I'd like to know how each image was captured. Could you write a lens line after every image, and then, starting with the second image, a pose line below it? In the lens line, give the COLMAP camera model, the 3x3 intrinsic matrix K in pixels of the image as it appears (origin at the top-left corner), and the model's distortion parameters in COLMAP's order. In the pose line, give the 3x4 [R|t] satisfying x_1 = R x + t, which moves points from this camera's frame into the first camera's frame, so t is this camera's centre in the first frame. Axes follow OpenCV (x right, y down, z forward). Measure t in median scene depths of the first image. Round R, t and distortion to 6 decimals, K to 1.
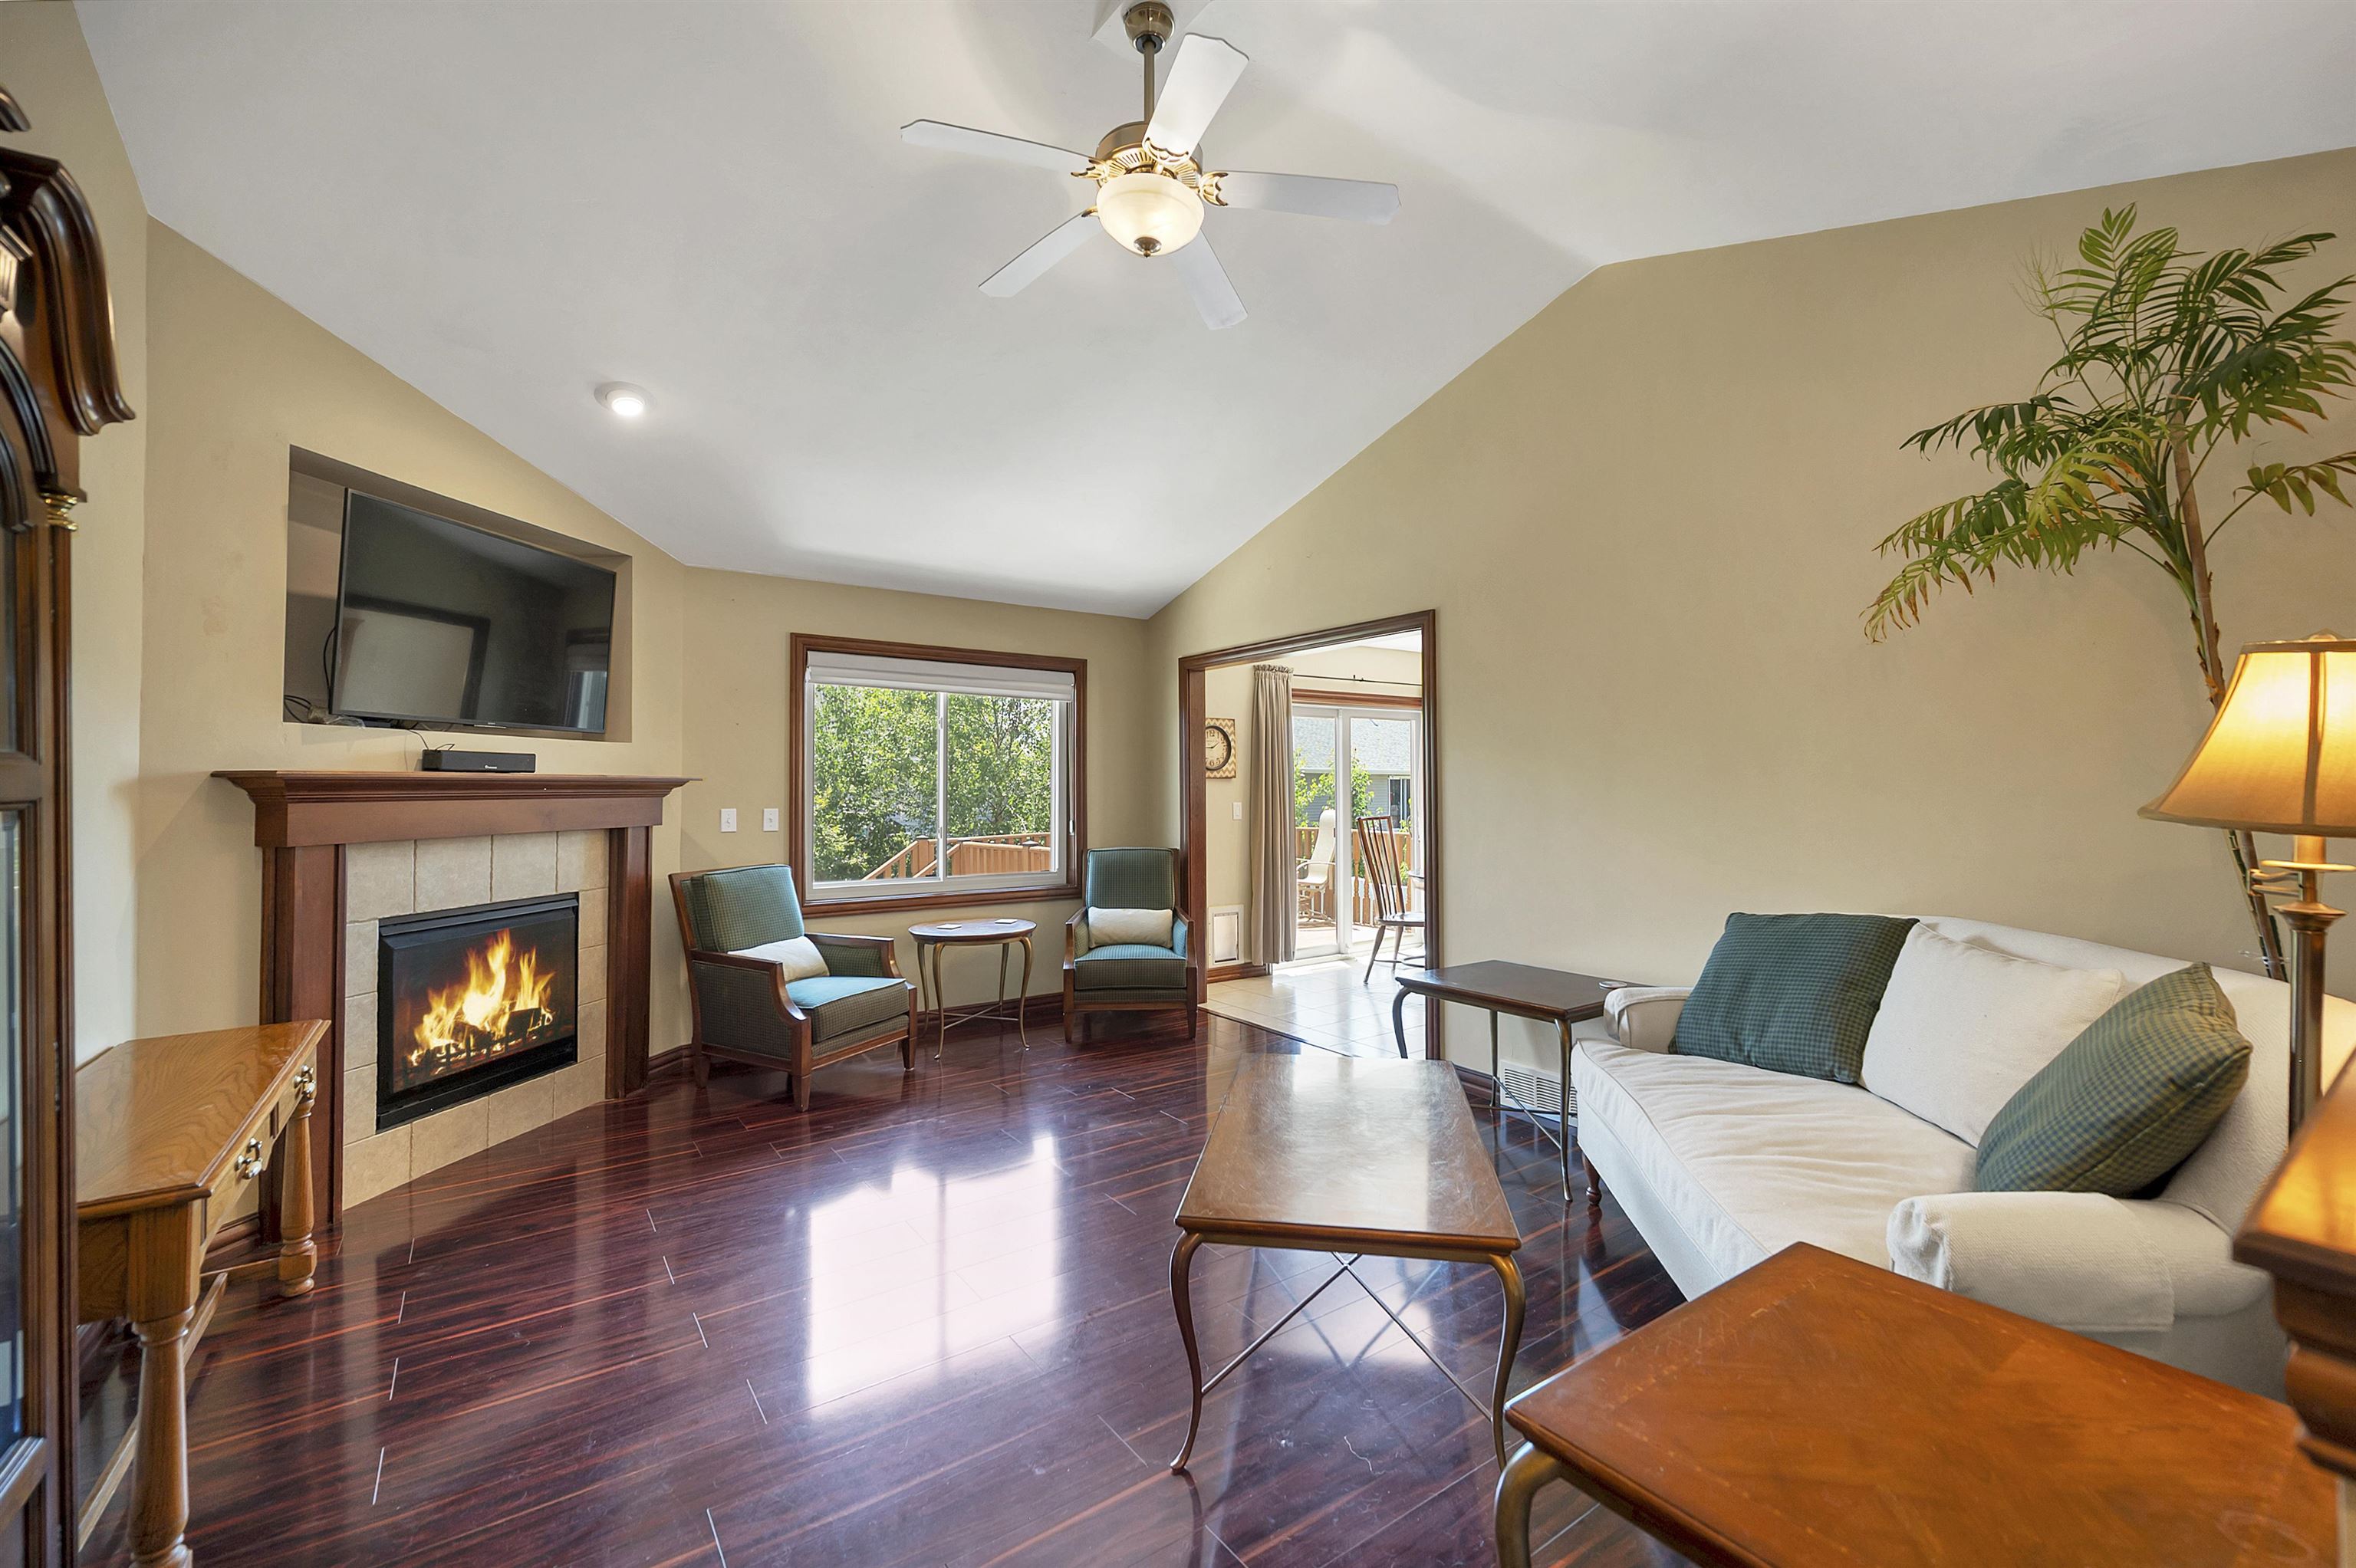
lens RADIAL K [[950.1, 0, 1175.2], [0, 950.1, 763.0], [0, 0, 1]] dist [-0.002265, -0.000531]
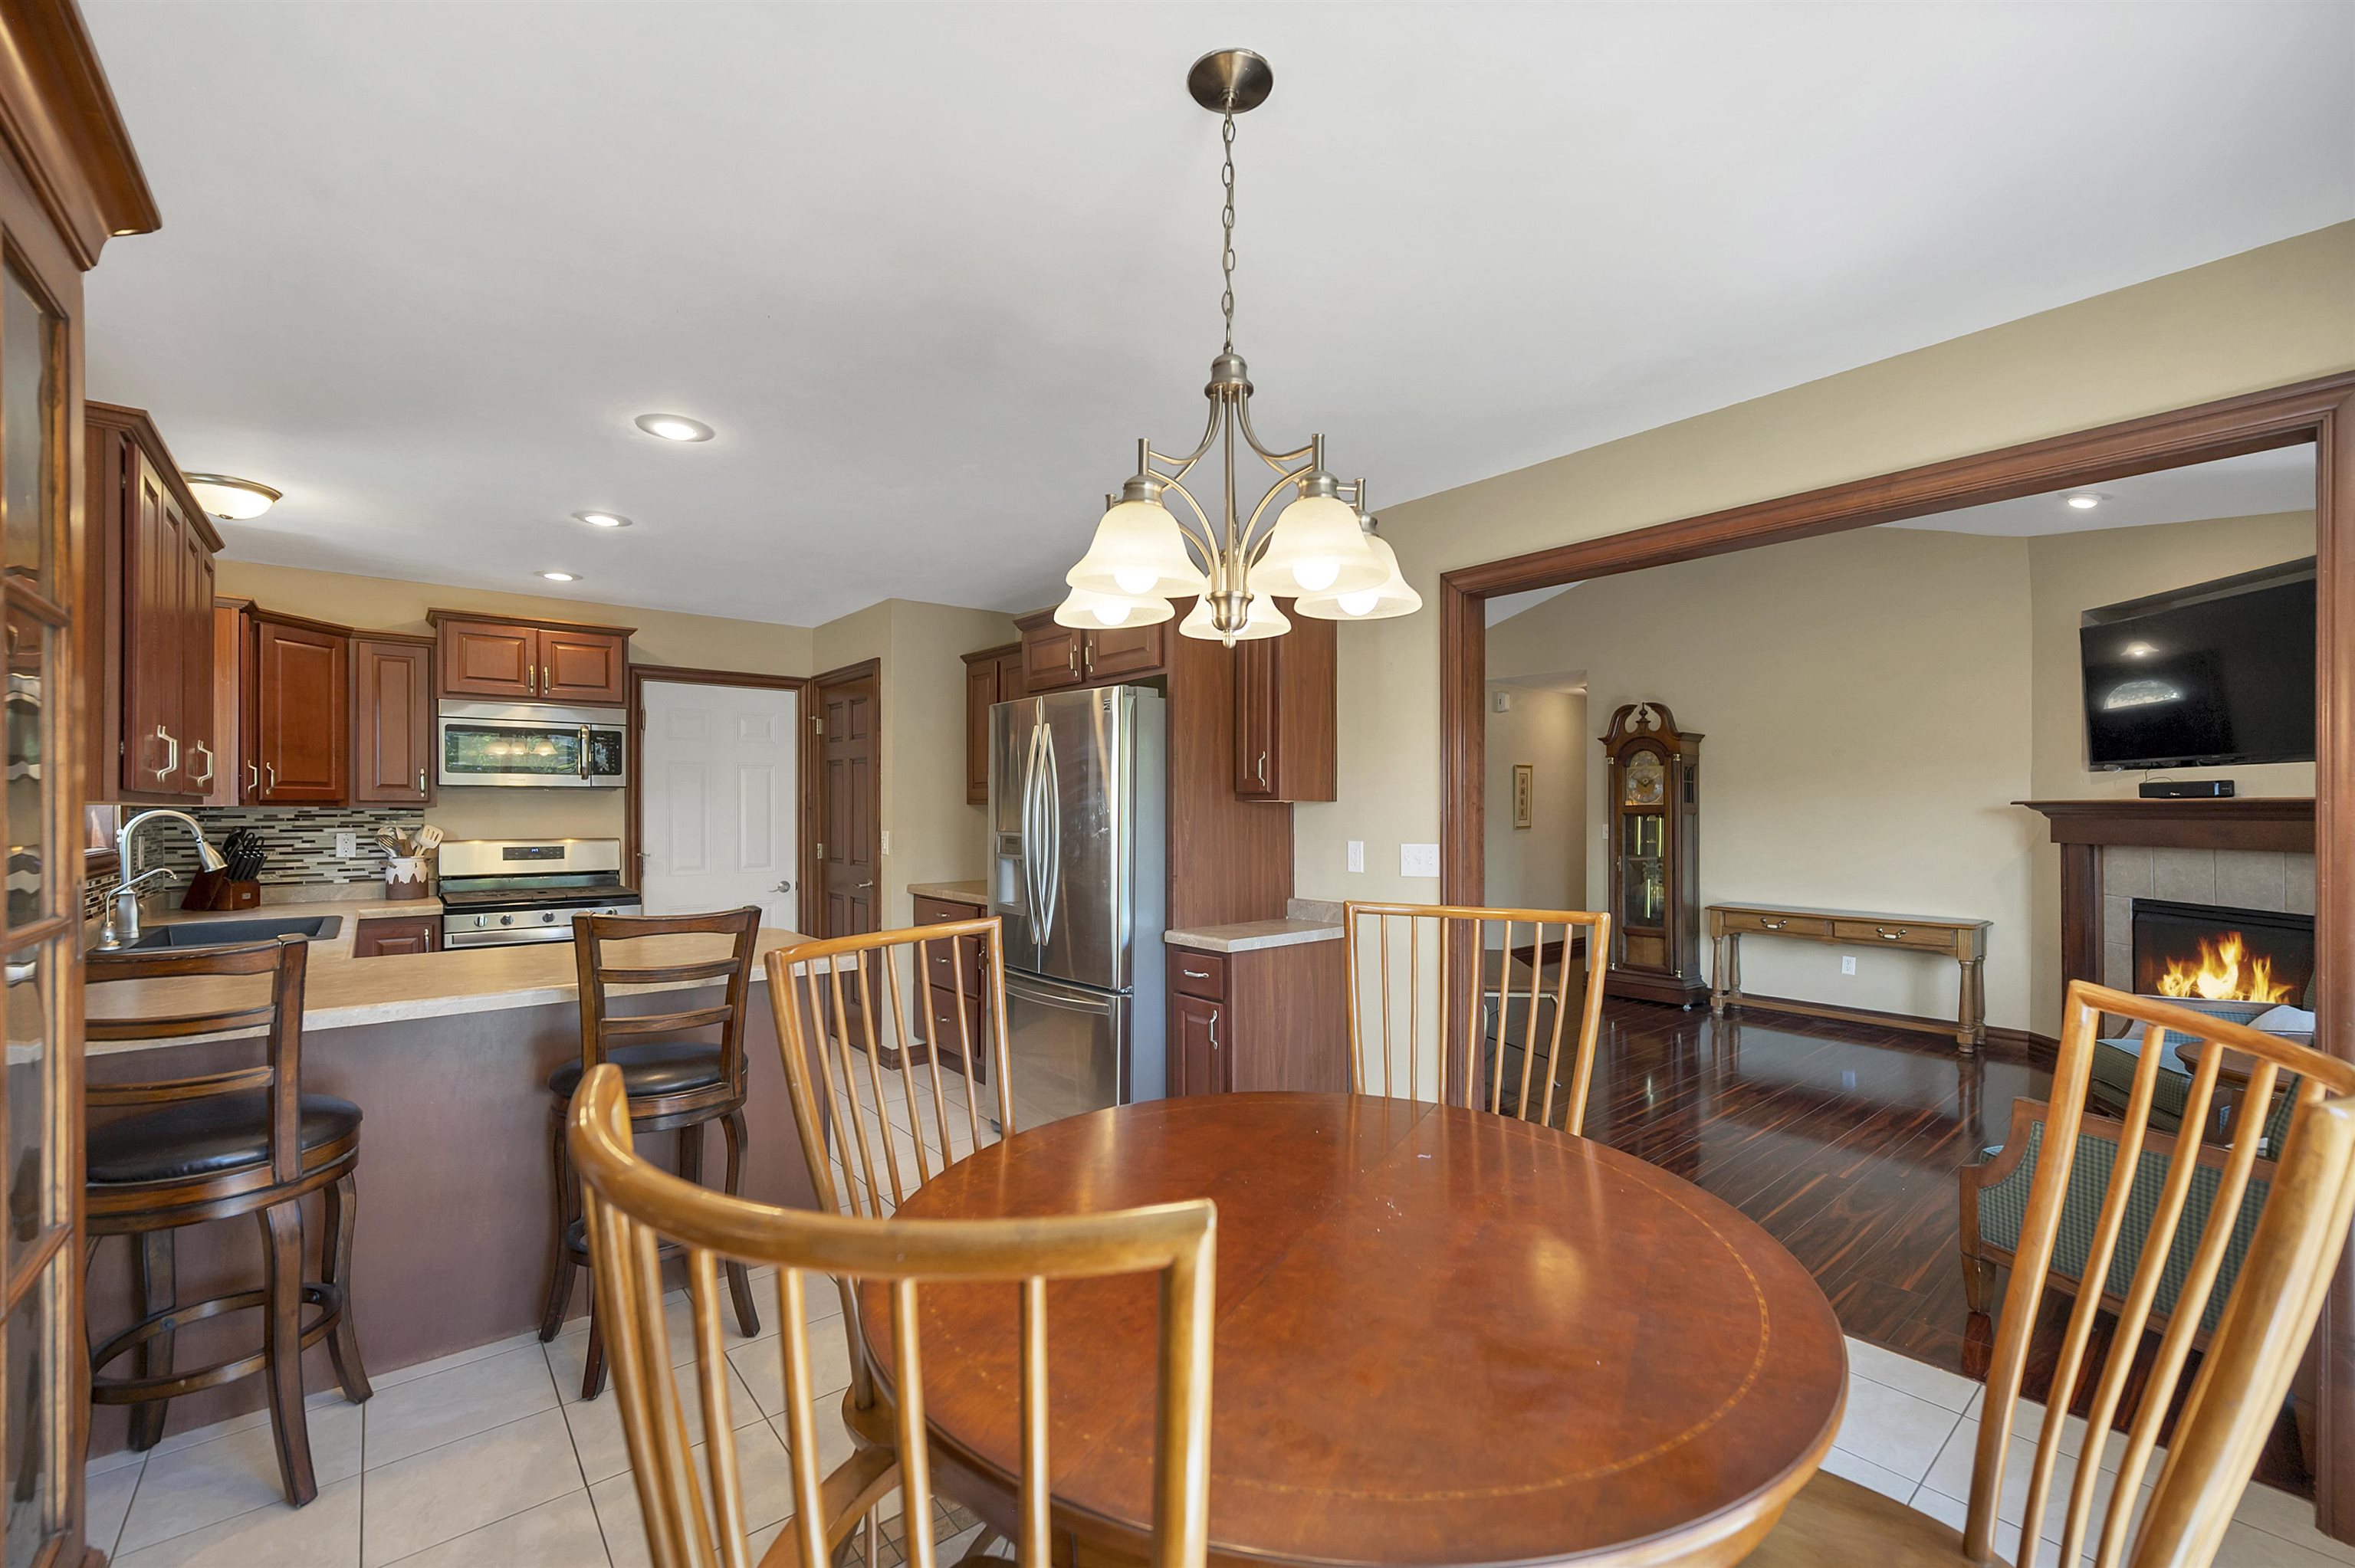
lens RADIAL K [[959.8, 0, 1185.9], [0, 959.8, 804.7], [0, 0, 1]] dist [0.000828, -0.000180]
pose [[-0.997338, 0.000613, -0.072908, 0.614658], [0.002780, 0.999557, -0.029628, 0.047039], [0.072858, -0.029752, -0.996898, 1.911937]]
